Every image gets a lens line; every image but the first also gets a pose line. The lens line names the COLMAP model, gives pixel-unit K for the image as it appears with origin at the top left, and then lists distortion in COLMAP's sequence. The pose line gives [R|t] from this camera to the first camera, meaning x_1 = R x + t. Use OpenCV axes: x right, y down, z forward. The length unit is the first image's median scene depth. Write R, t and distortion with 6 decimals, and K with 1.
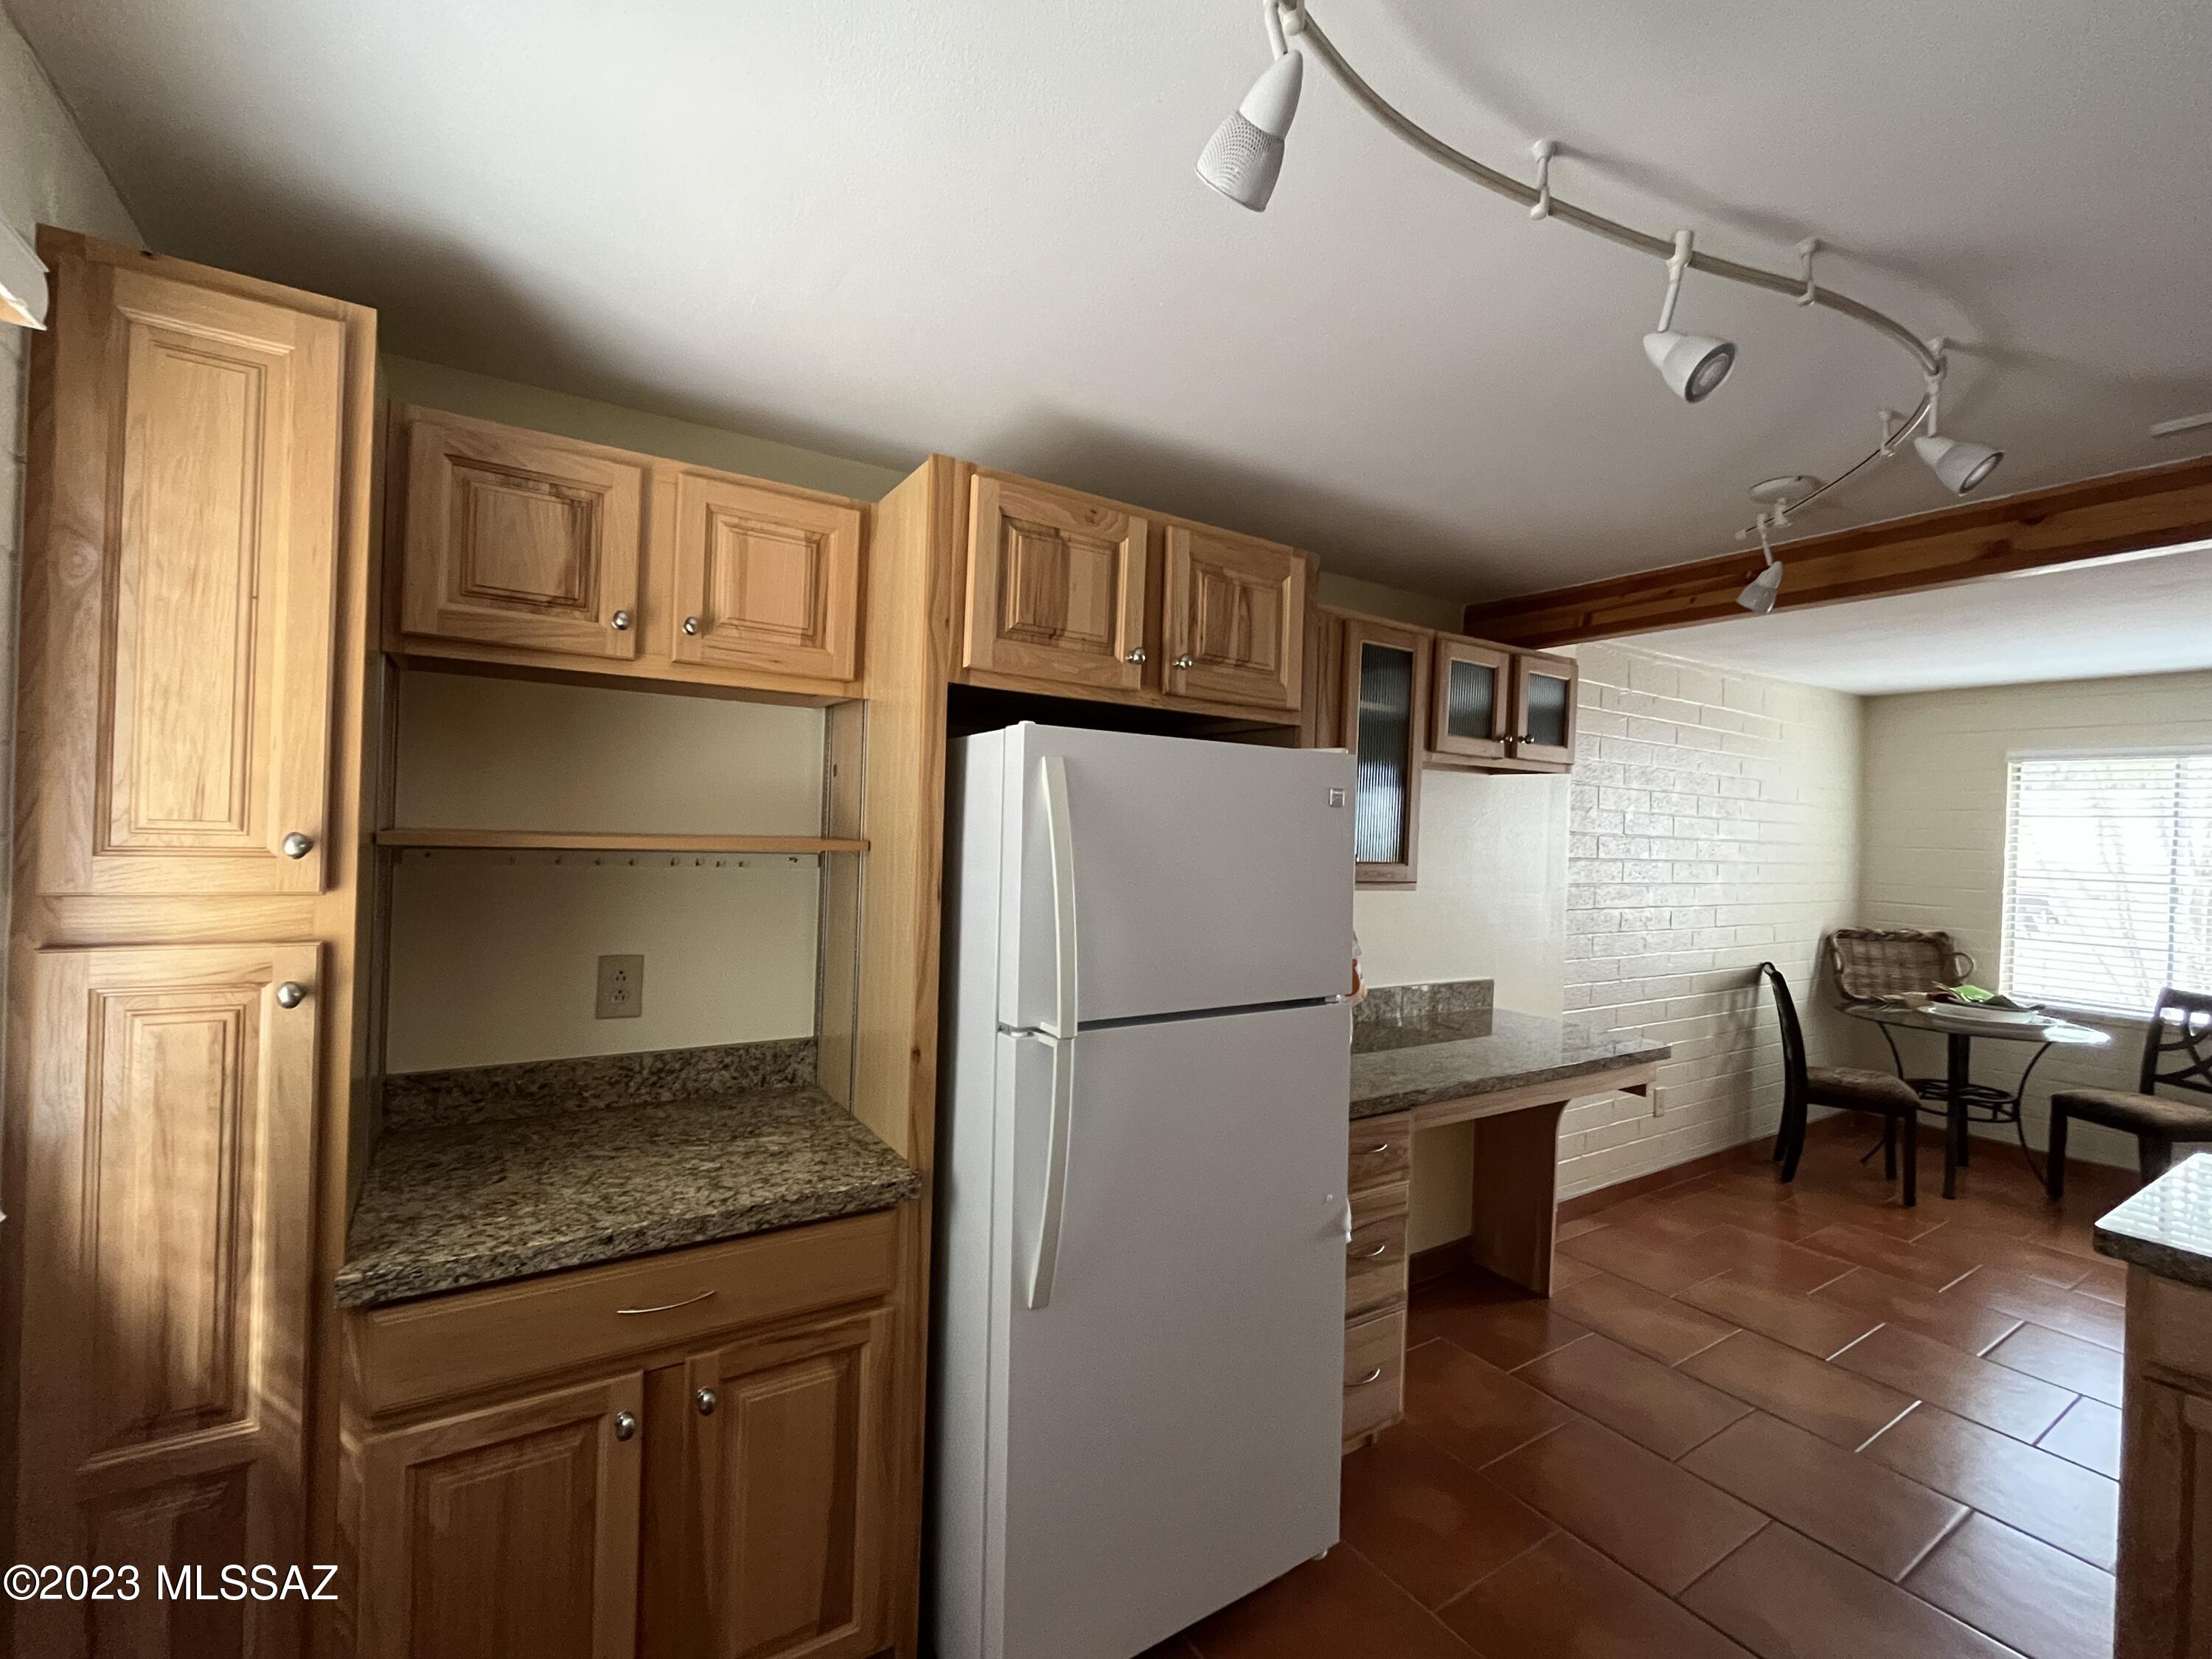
lens RADIAL K [[947.7, 0, 1106.0], [0, 947.7, 829.5], [0, 0, 1]] dist [-0.000042, -0.000003]
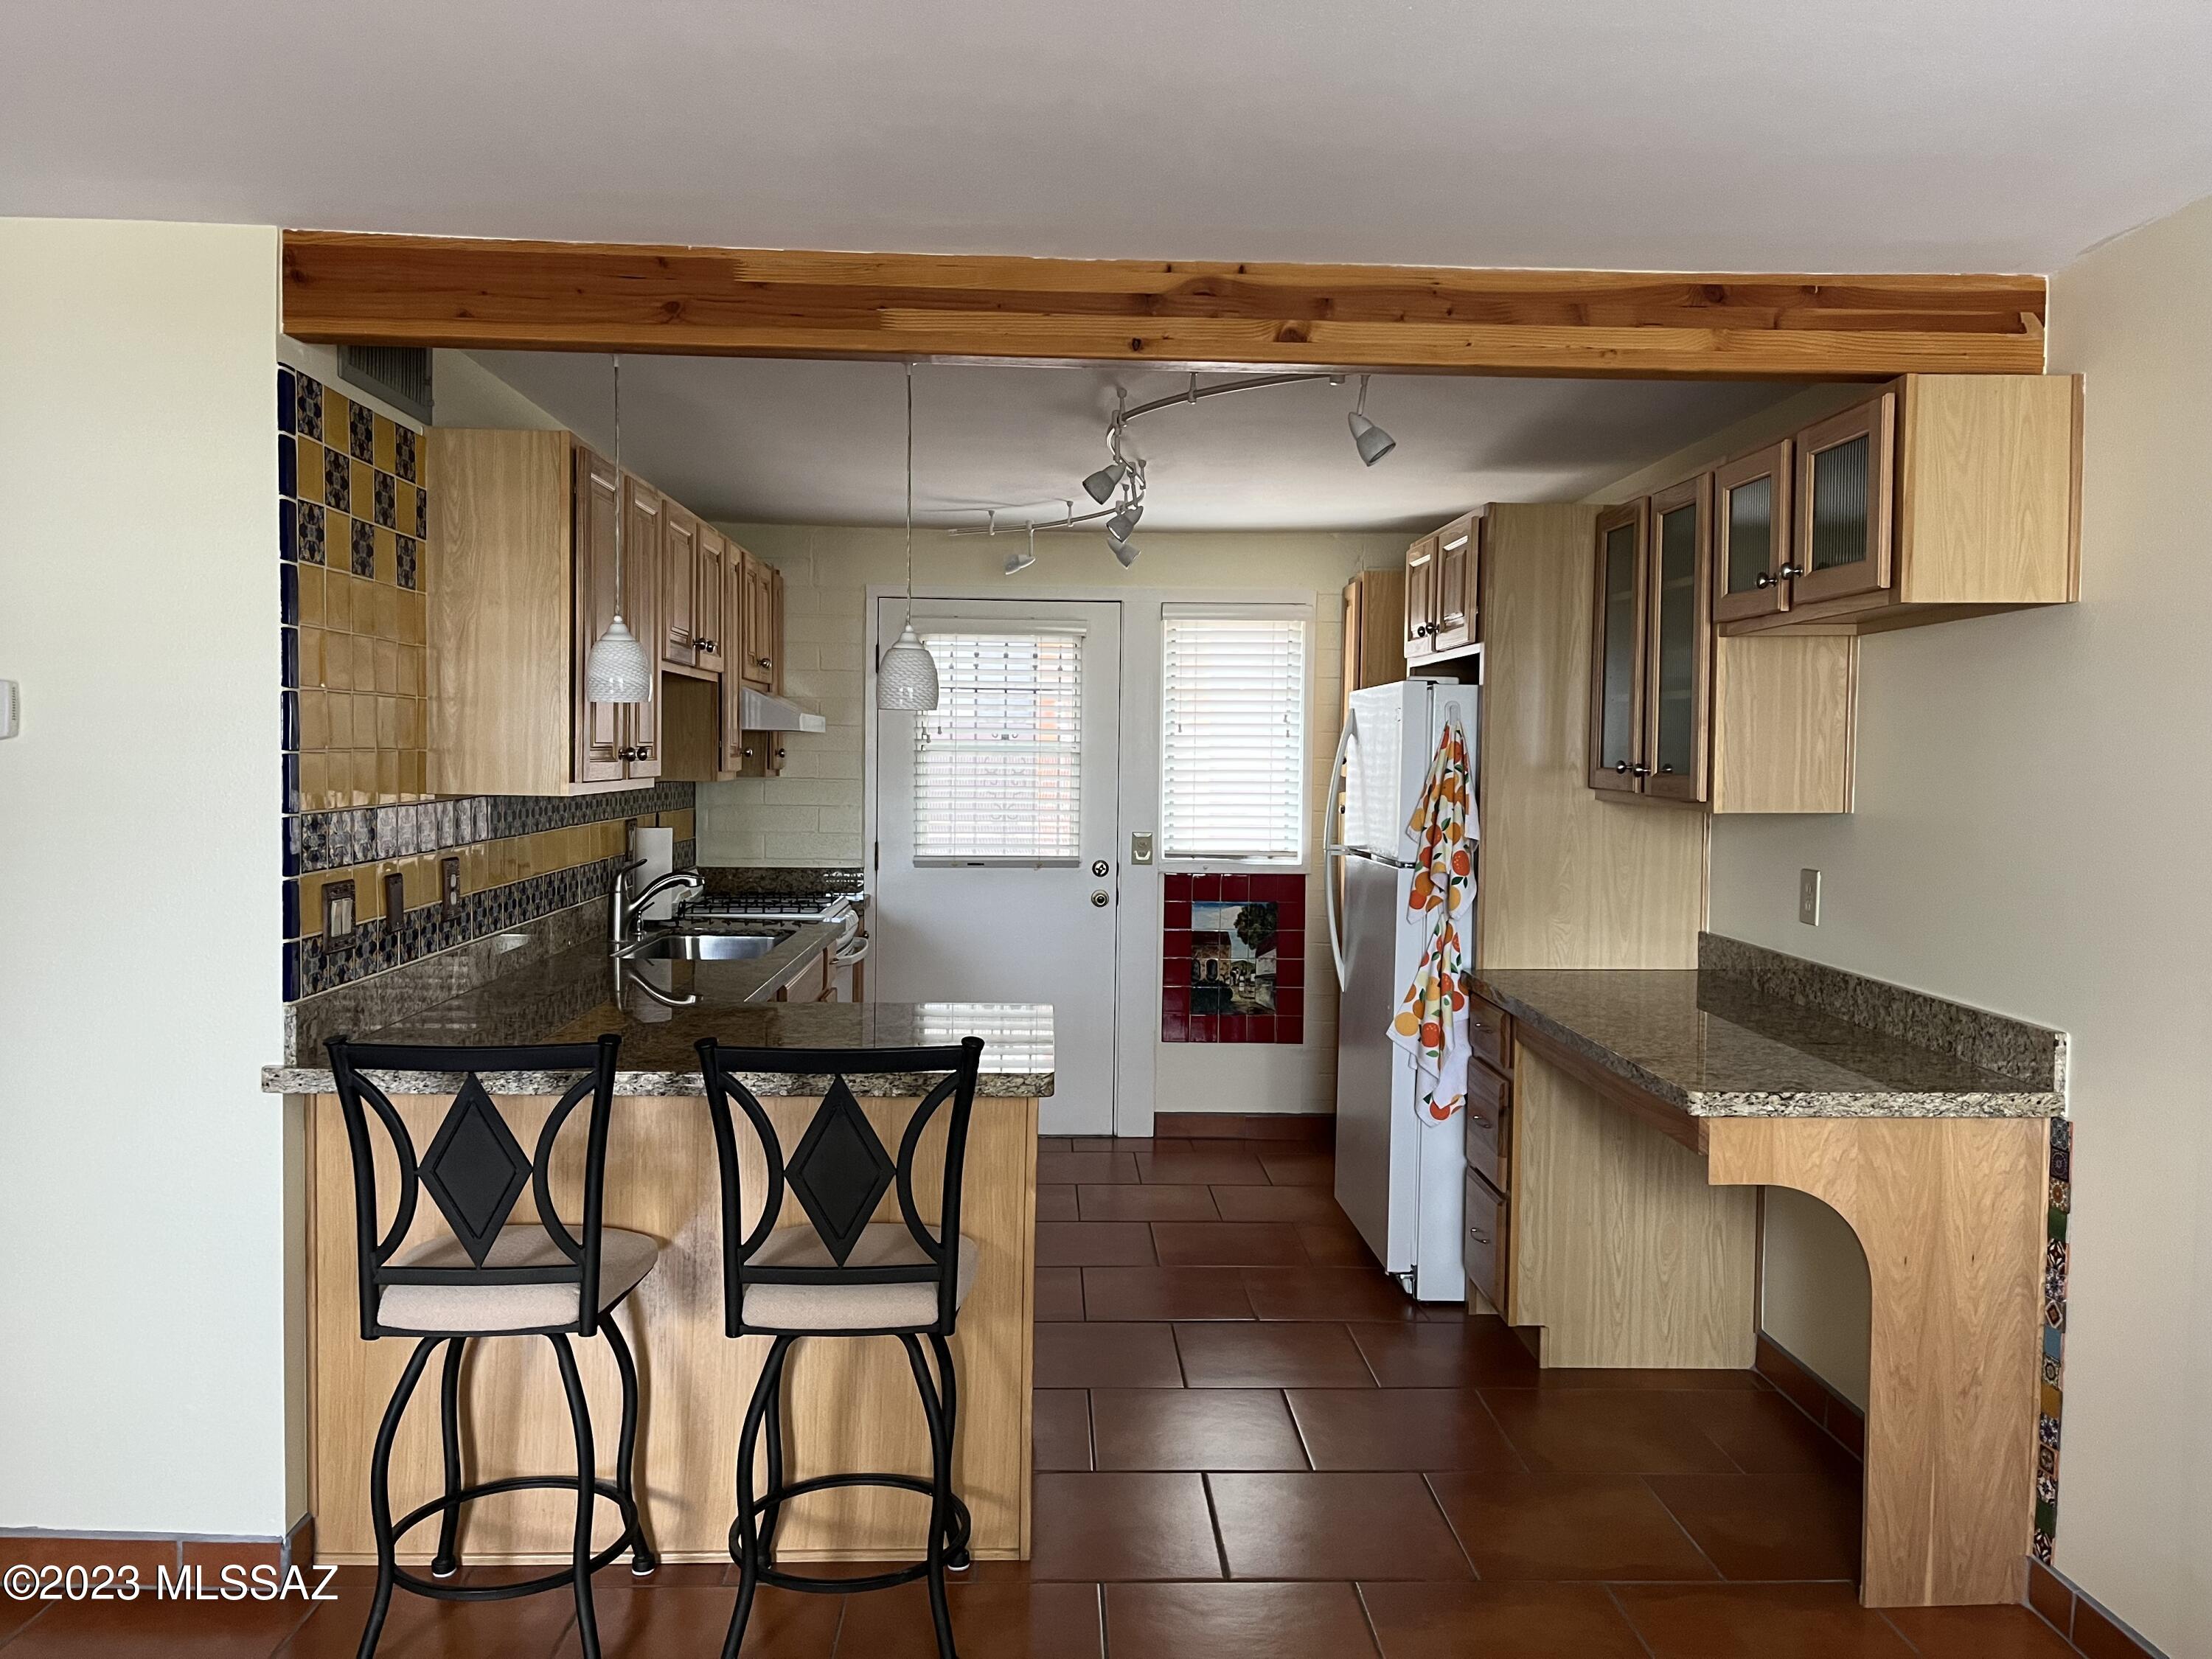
lens RADIAL K [[1665.5, 0, 1092.4], [0, 1665.5, 823.1], [0, 0, 1]] dist [0.071017, -0.109097]
pose [[-0.510466, -0.000835, -0.859897, 2.446226], [-0.026631, 0.999535, 0.014838, 0.094176], [0.859485, 0.030474, -0.510251, 1.791400]]
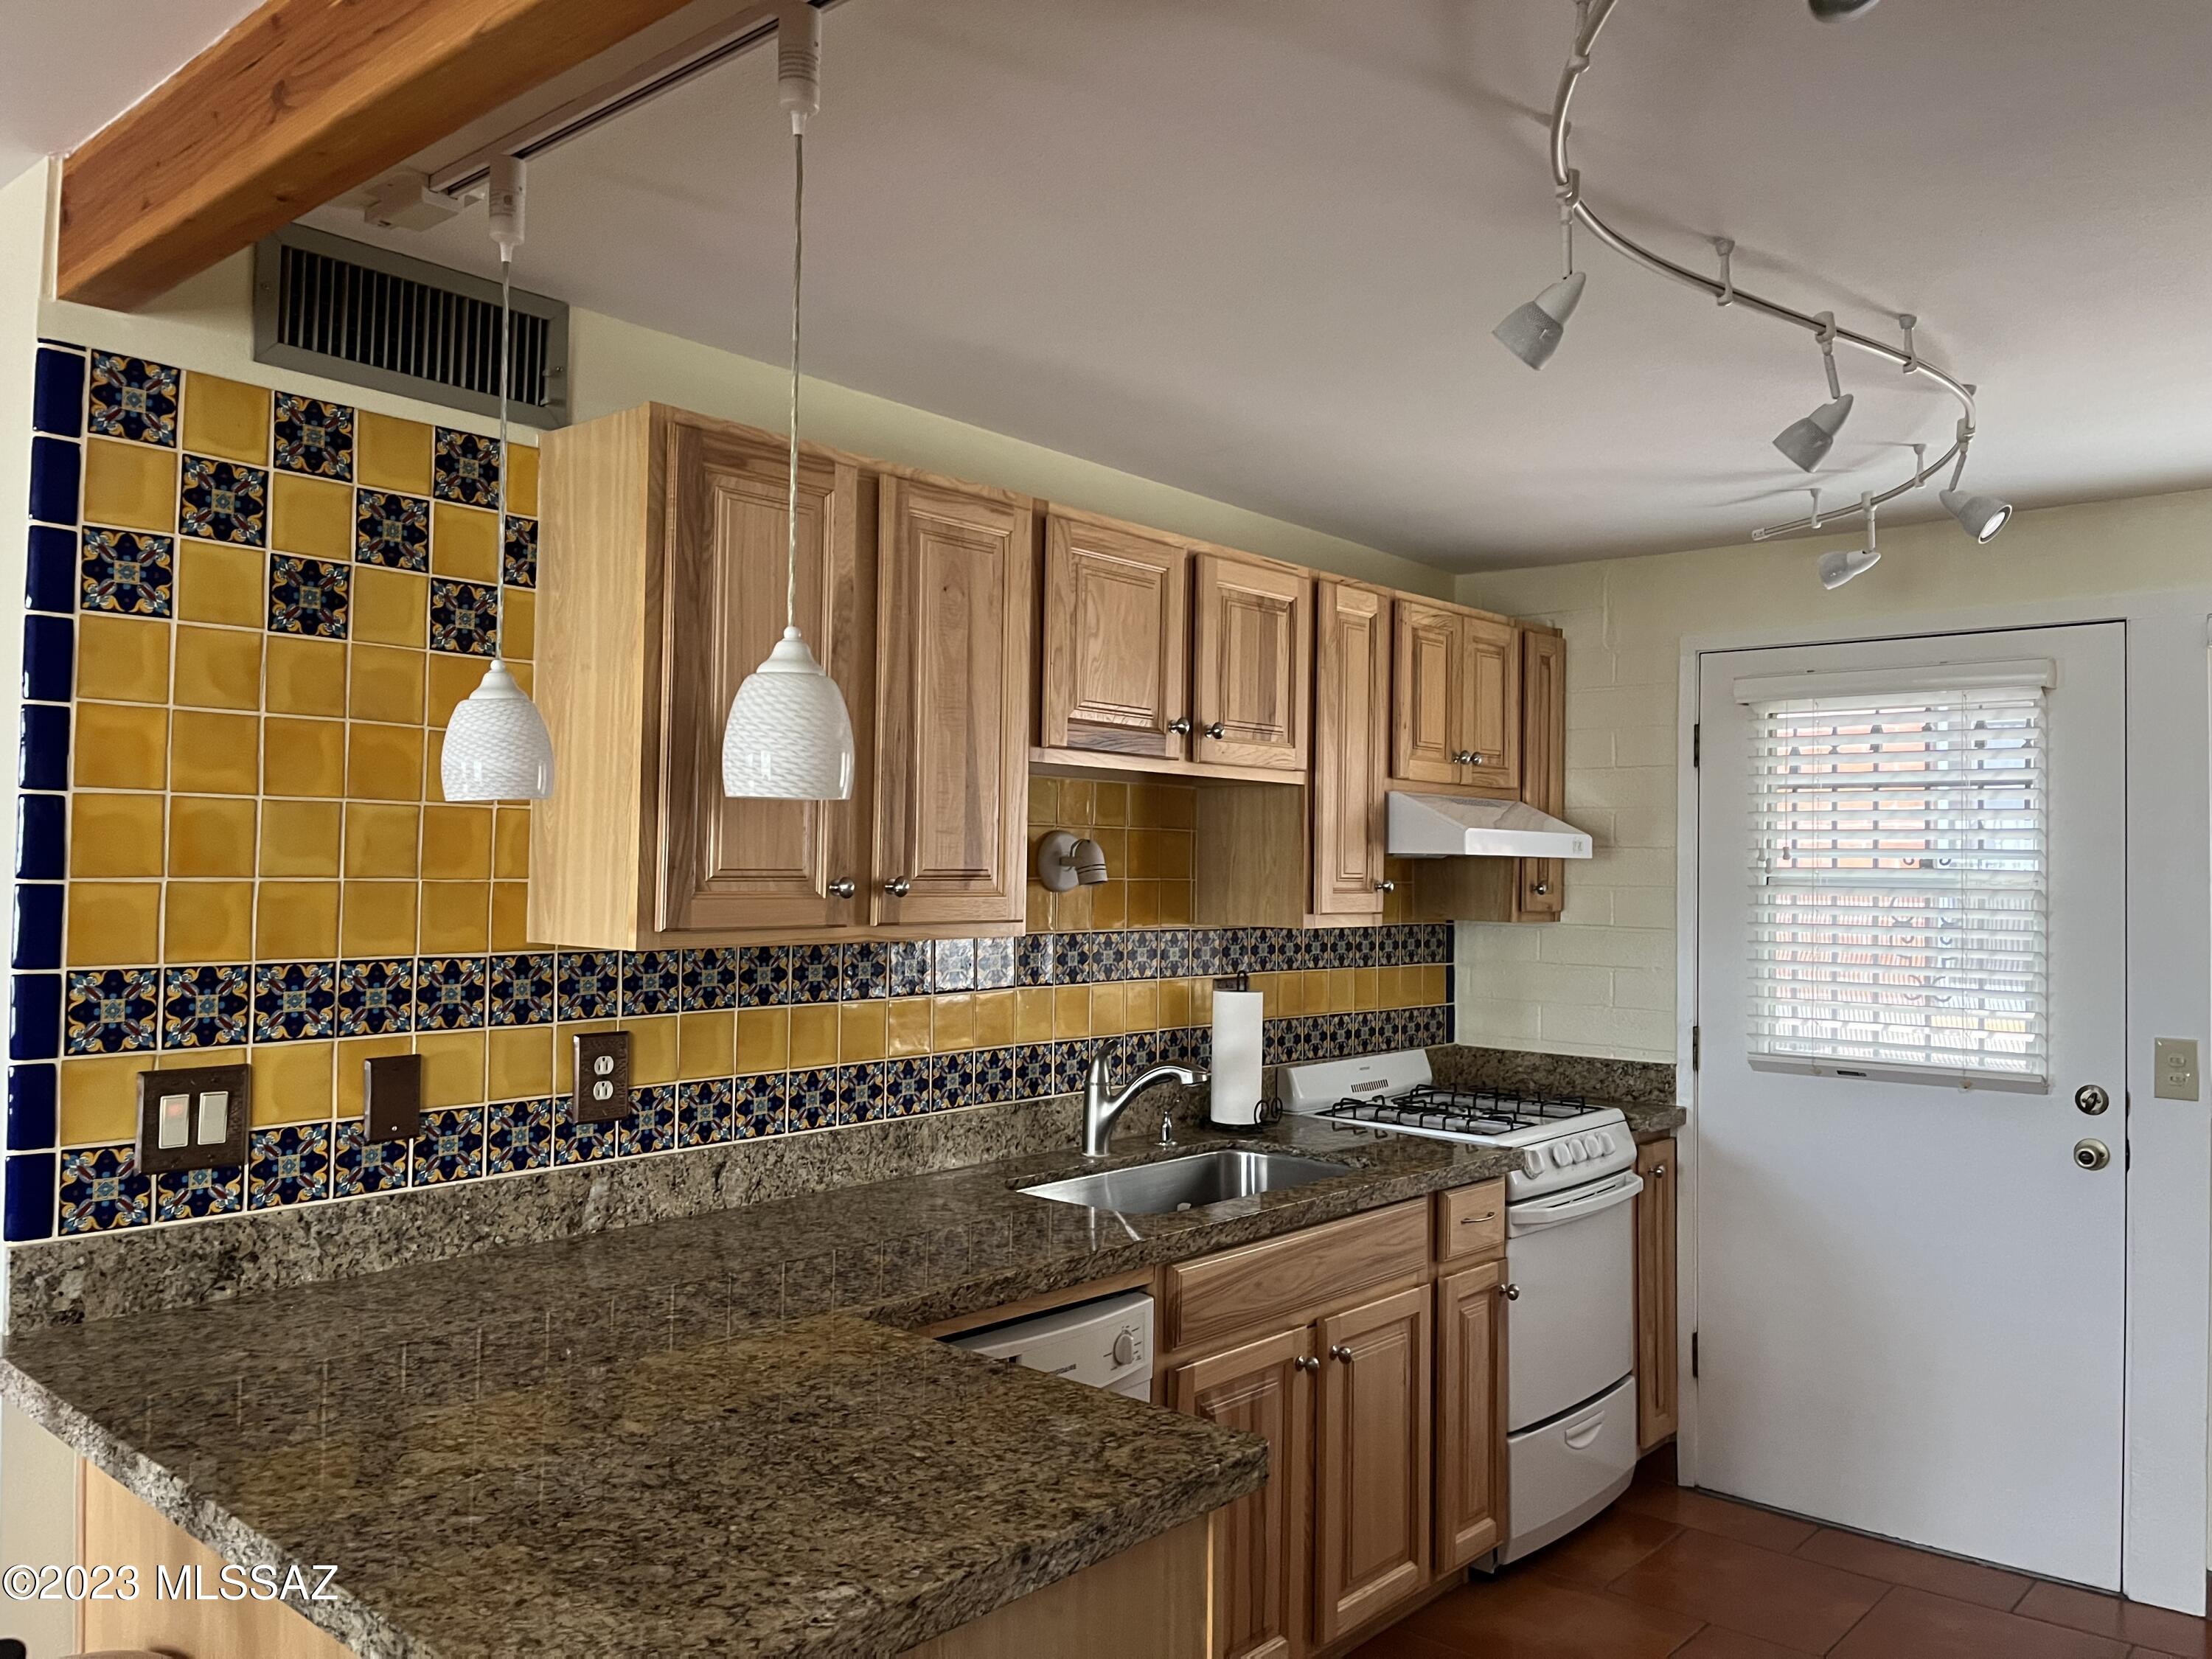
lens RADIAL K [[1676.3, 0, 1117.8], [0, 1676.3, 814.2], [0, 0, 1]] dist [0.070238, -0.104040]
pose [[-0.956928, -0.054816, -0.285102, 1.171694], [-0.044318, 0.998085, -0.043148, 0.045678], [0.286921, -0.028655, -0.957525, 1.617117]]
